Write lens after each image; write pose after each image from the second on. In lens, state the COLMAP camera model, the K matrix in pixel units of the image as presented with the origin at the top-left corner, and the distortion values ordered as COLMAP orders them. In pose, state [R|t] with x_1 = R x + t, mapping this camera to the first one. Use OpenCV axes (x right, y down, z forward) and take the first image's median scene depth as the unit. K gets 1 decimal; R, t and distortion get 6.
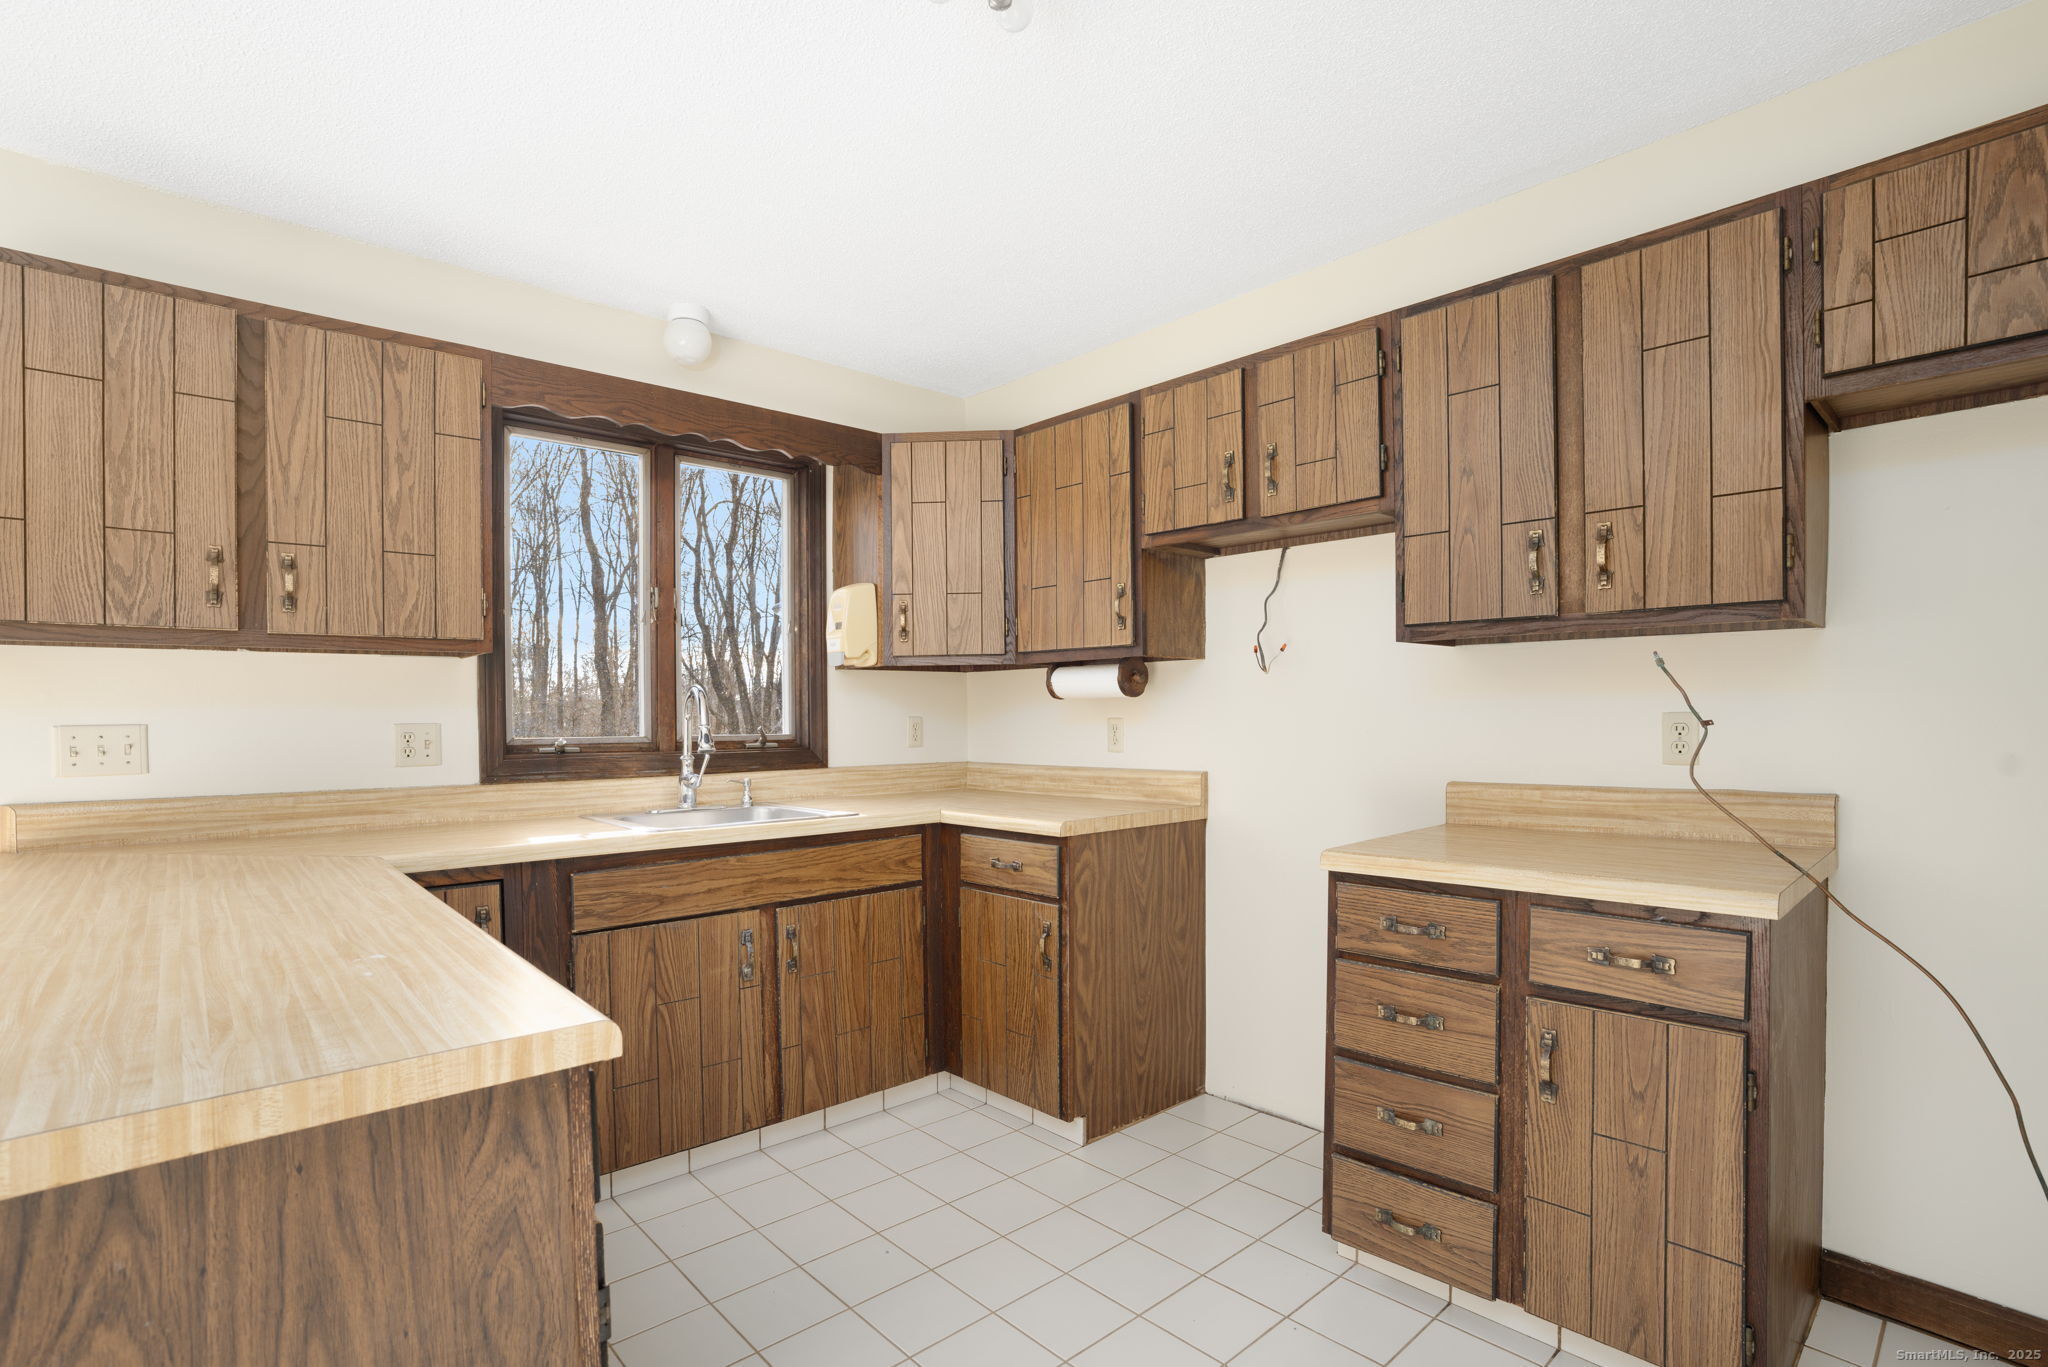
lens RADIAL K [[986.9, 0, 1016.7], [0, 986.9, 721.1], [0, 0, 1]] dist [-0.078562, 0.030978]
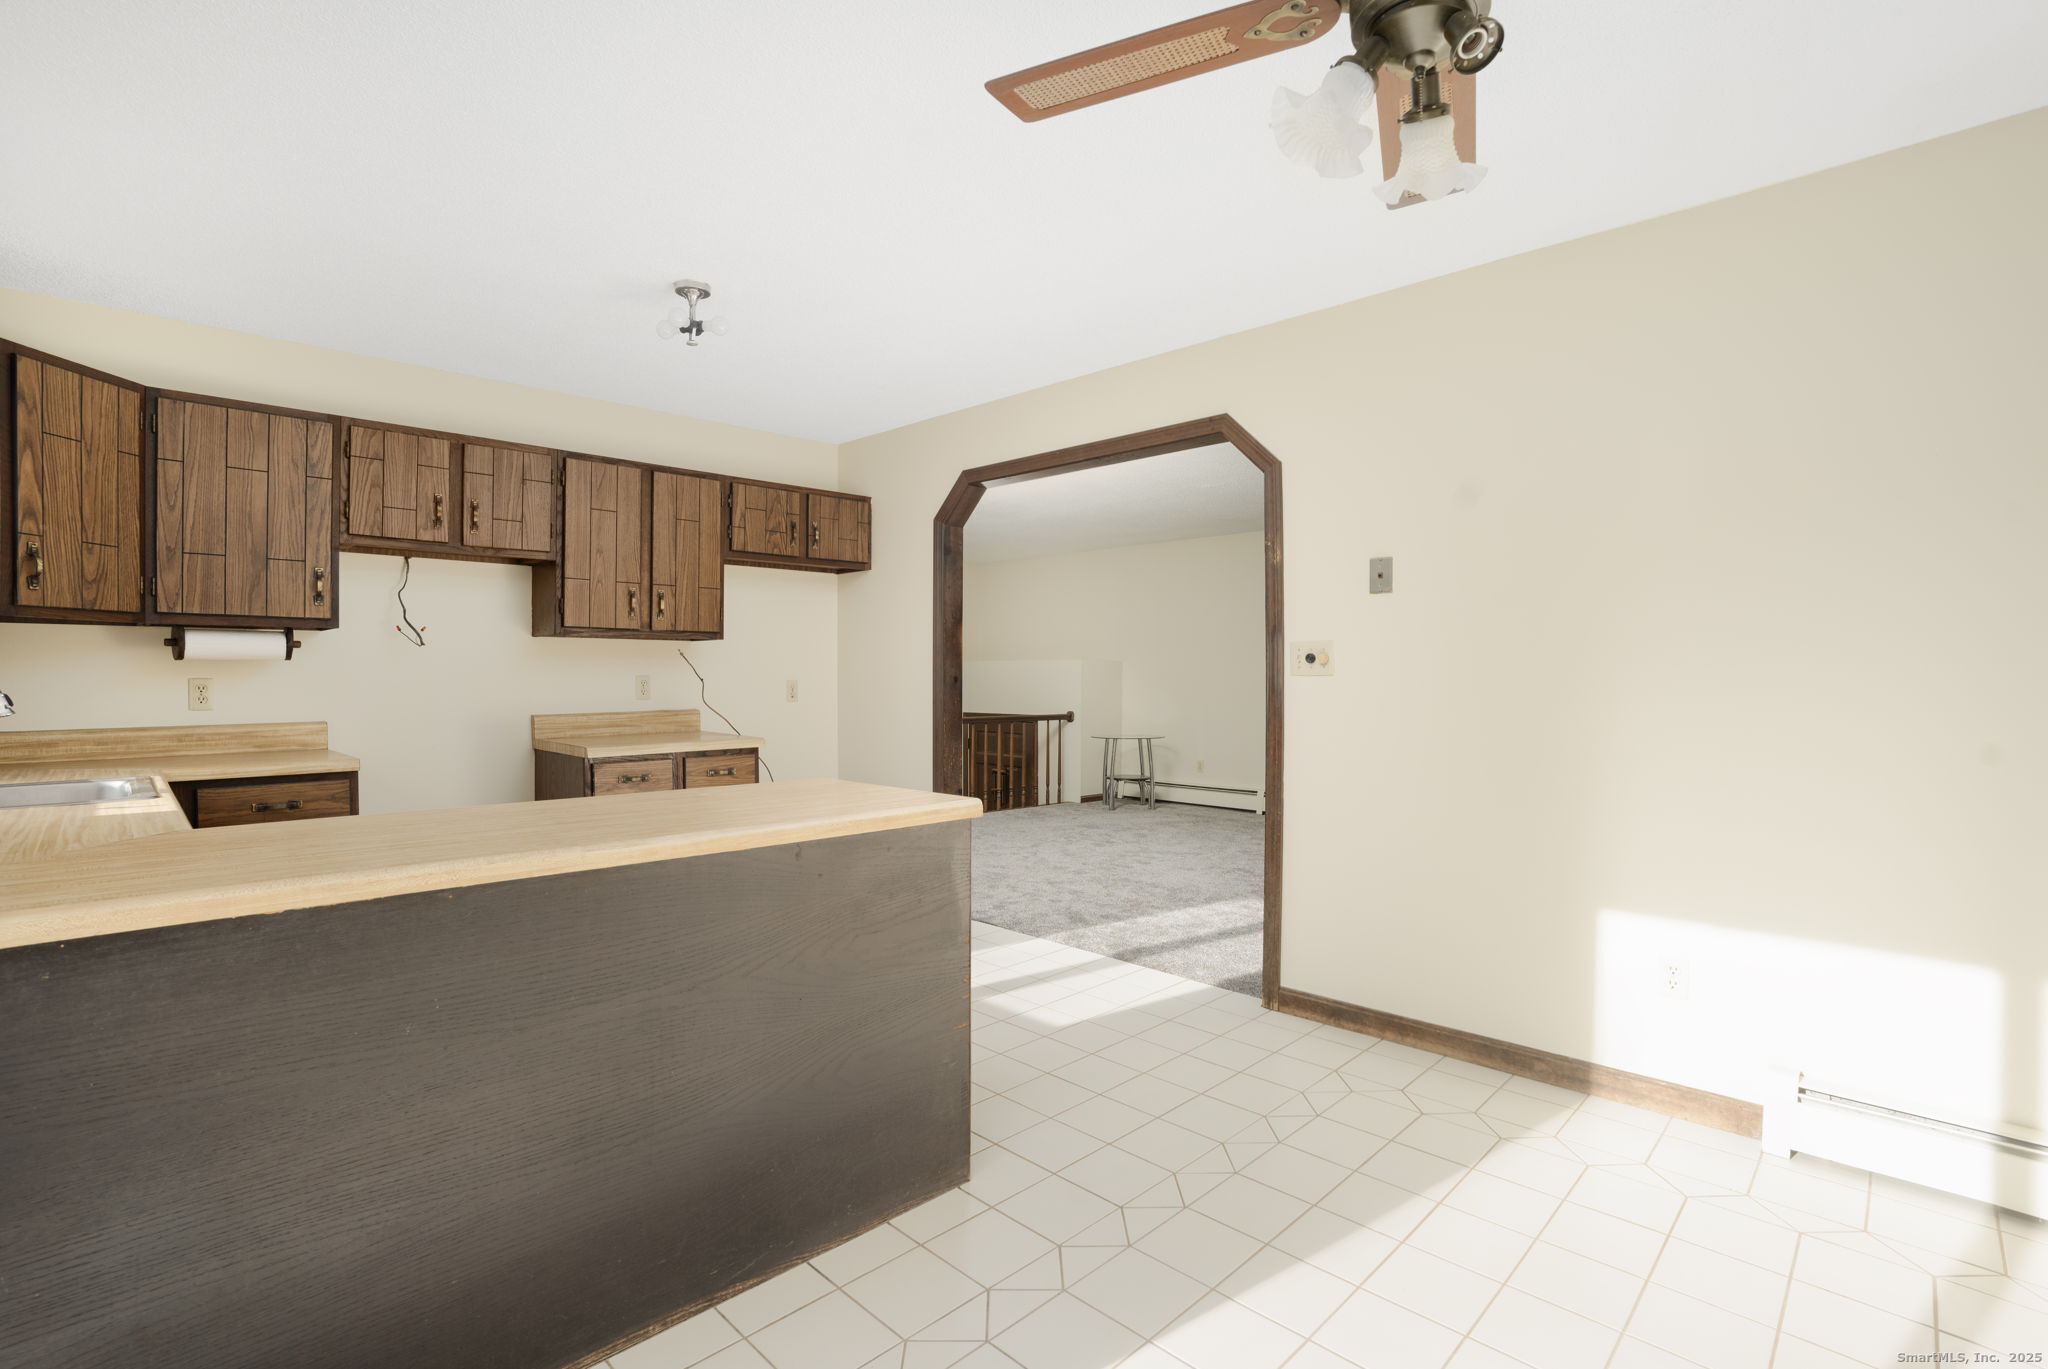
lens RADIAL K [[949.4, 0, 1021.0], [0, 949.4, 675.8], [0, 0, 1]] dist [-0.072972, 0.026410]
pose [[-0.066203, 0.005989, 0.997788, -1.351144], [0.007456, 0.999957, -0.005507, 0.008629], [-0.997778, 0.007075, -0.066244, 0.258907]]
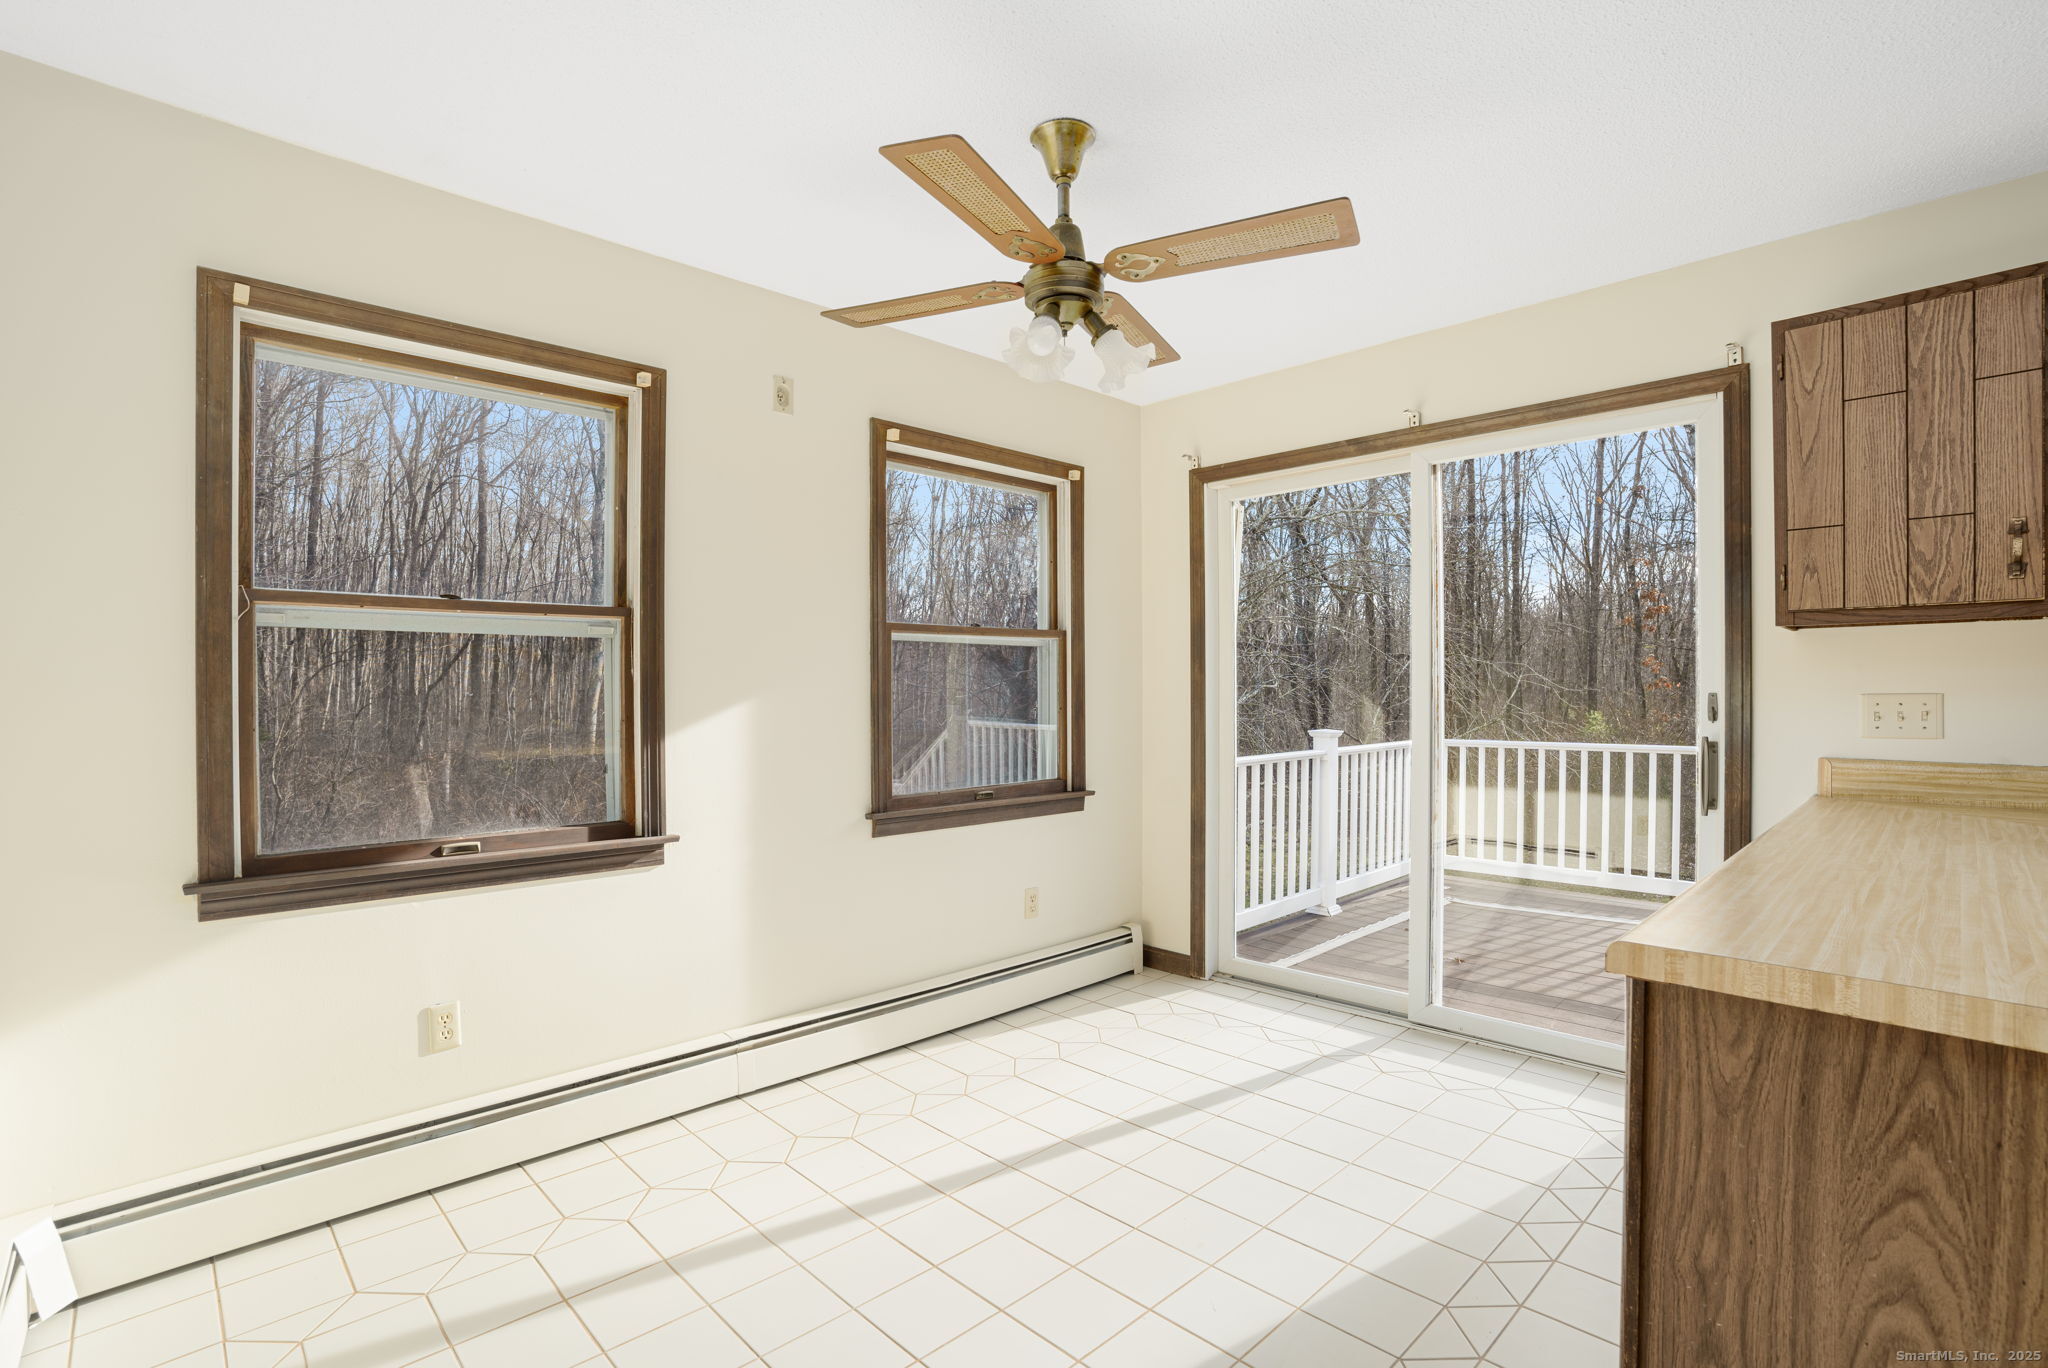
lens RADIAL K [[953.9, 0, 1022.0], [0, 953.9, 701.3], [0, 0, 1]] dist [-0.073001, 0.025245]
pose [[0.040102, 0.016432, -0.999060, 0.072464], [-0.004191, 0.999859, 0.016277, 0.000007], [0.999187, 0.003534, 0.040165, -0.094023]]
